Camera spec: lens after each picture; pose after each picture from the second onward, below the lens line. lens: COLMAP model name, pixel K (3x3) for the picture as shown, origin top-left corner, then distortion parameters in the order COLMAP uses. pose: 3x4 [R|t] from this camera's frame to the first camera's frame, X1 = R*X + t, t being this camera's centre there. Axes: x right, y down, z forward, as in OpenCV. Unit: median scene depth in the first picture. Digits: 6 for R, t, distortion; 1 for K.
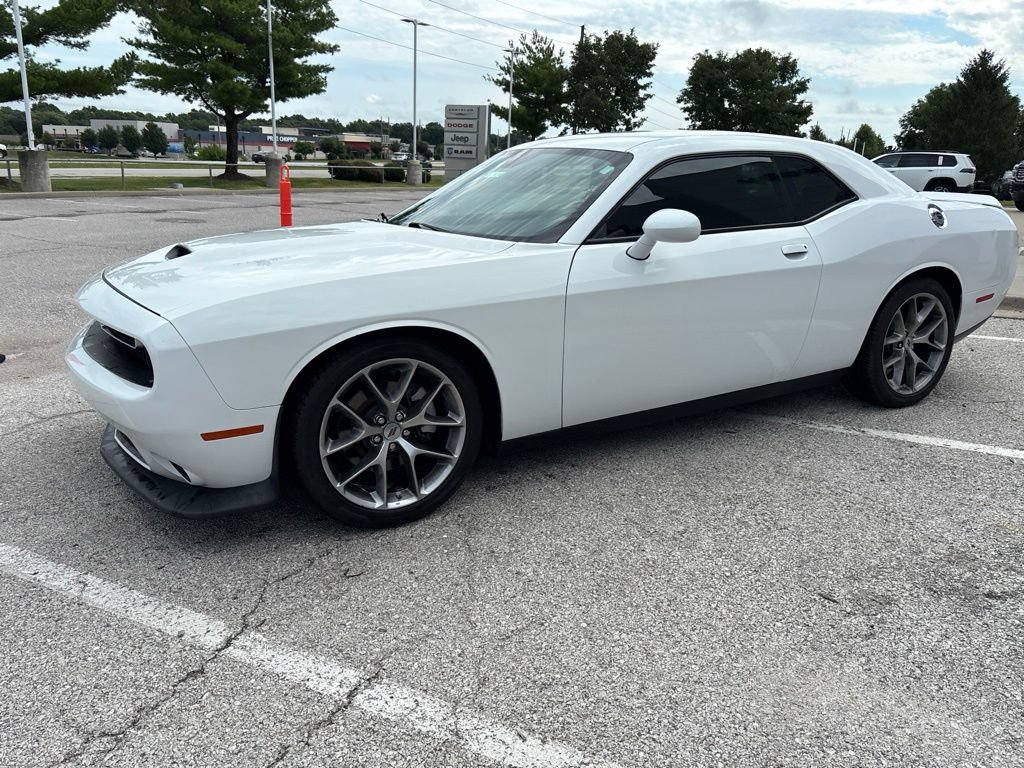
lens RADIAL K [[774.3, 0, 509.0], [0, 774.3, 375.9], [0, 0, 1]] dist [0.046676, -0.055581]
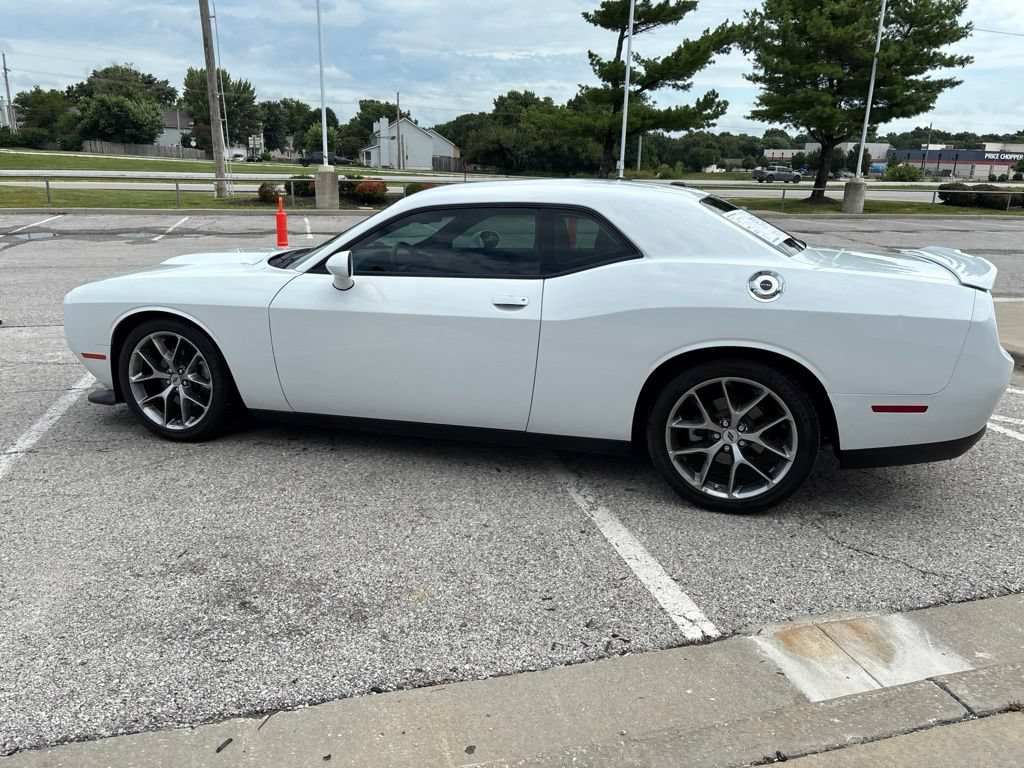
lens RADIAL K [[774.3, 0, 508.5], [0, 774.3, 381.4], [0, 0, 1]] dist [0.046676, -0.055581]
pose [[0.670627, 0.187518, -0.717703, 0.137988], [-0.200077, 0.977389, 0.068414, -0.016008], [0.714303, 0.097715, 0.692981, 0.038882]]
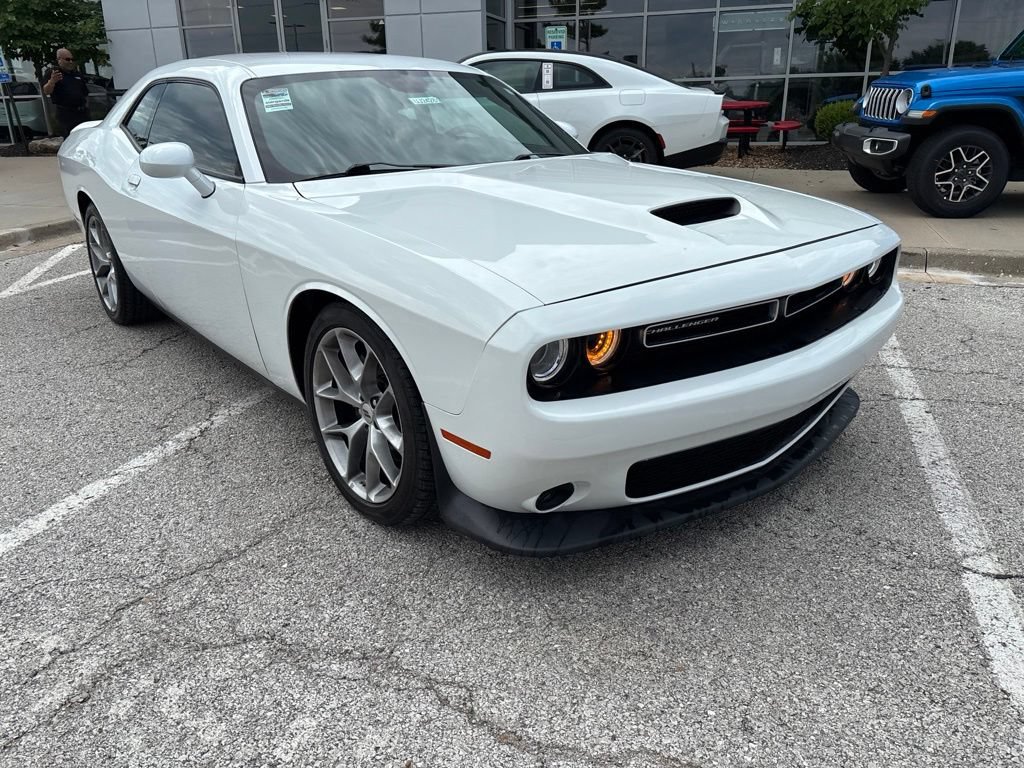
lens RADIAL K [[774.3, 0, 509.5], [0, 774.3, 390.3], [0, 0, 1]] dist [0.046676, -0.055581]
pose [[-0.157142, -0.361360, 0.919089, -0.125084], [0.271876, 0.878862, 0.392028, -0.038026], [-0.949416, 0.311482, -0.039862, 0.137421]]
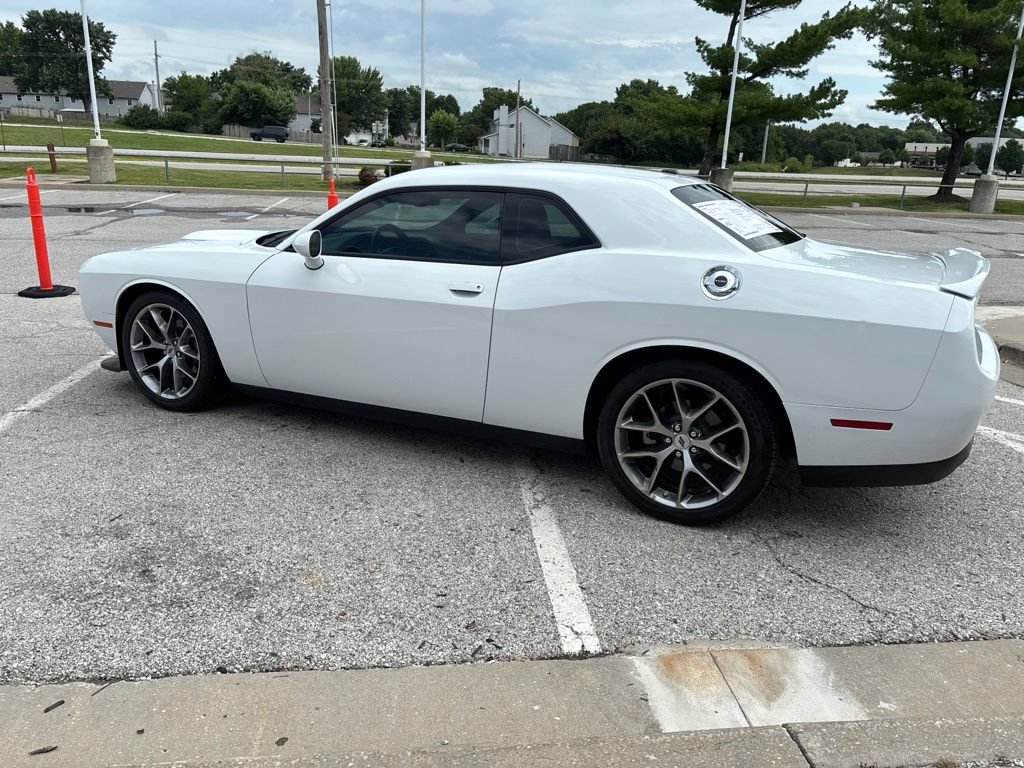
lens RADIAL K [[774.3, 0, 508.1], [0, 774.3, 382.0], [0, 0, 1]] dist [0.046676, -0.055581]
pose [[0.552664, 0.233857, -0.799921, 0.150388], [-0.244463, 0.963092, 0.112661, -0.021246], [0.796744, 0.133287, 0.589435, 0.060181]]
